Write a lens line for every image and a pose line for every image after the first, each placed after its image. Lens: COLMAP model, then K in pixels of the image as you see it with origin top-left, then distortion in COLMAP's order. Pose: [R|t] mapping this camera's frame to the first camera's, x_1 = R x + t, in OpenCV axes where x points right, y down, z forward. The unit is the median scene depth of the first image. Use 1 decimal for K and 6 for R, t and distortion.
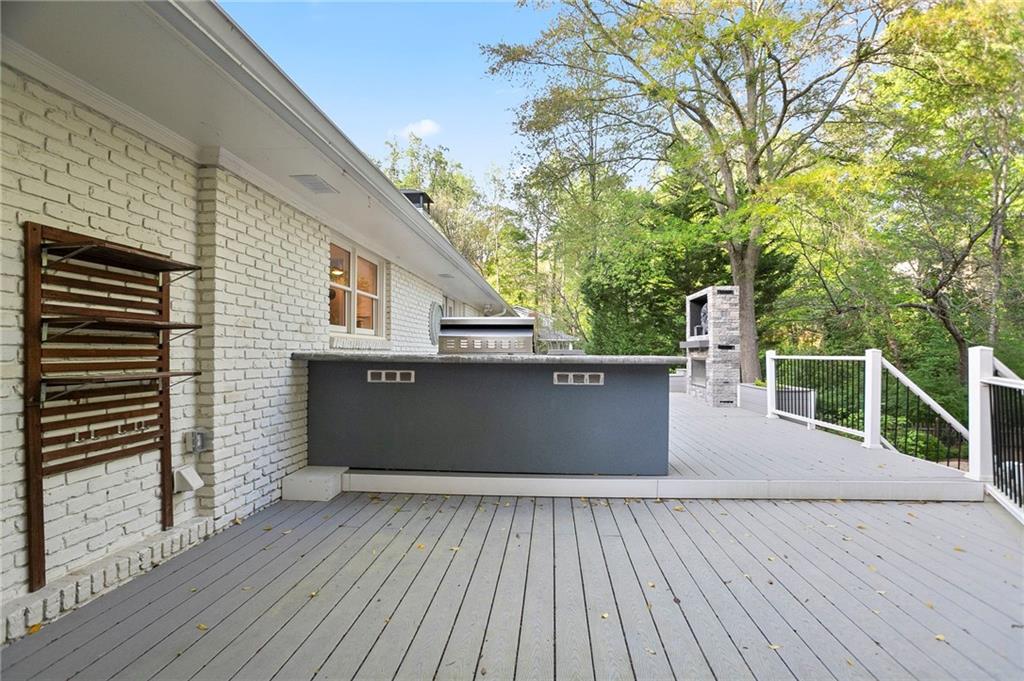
lens RADIAL K [[514.6, 0, 515.1], [0, 514.6, 352.9], [0, 0, 1]] dist [-0.066091, 0.000457]
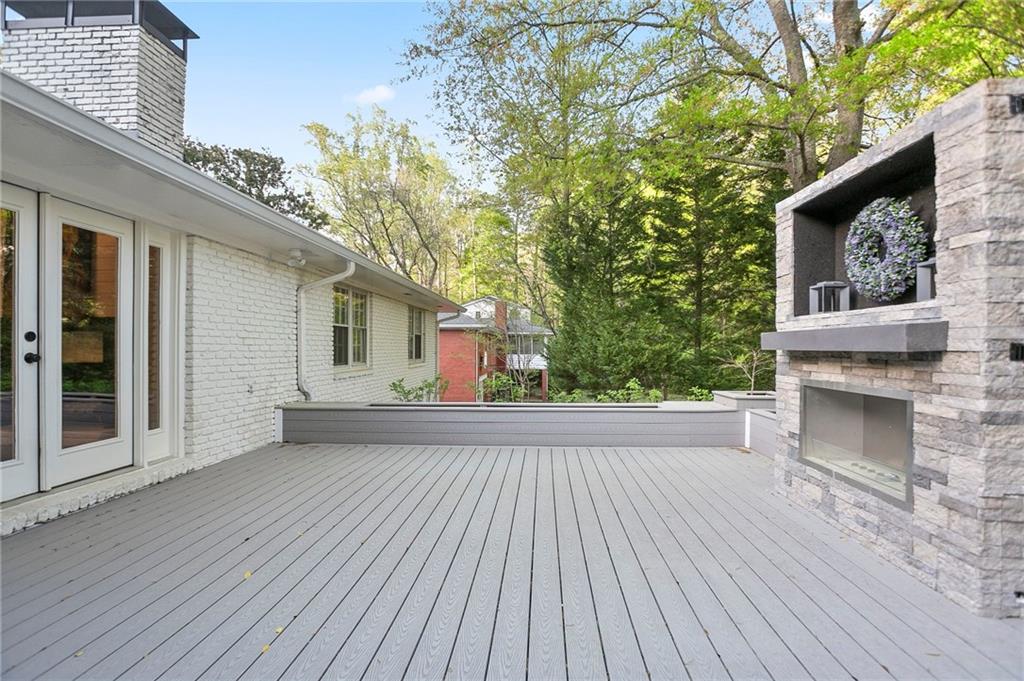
lens RADIAL K [[514.6, 0, 515.1], [0, 514.6, 352.9], [0, 0, 1]] dist [-0.066091, 0.000457]
pose [[0.999575, 0.000510, 0.029156, 0.066695], [-0.000877, 0.999921, 0.012570, -0.005357], [-0.029147, -0.012590, 0.999496, 0.304310]]
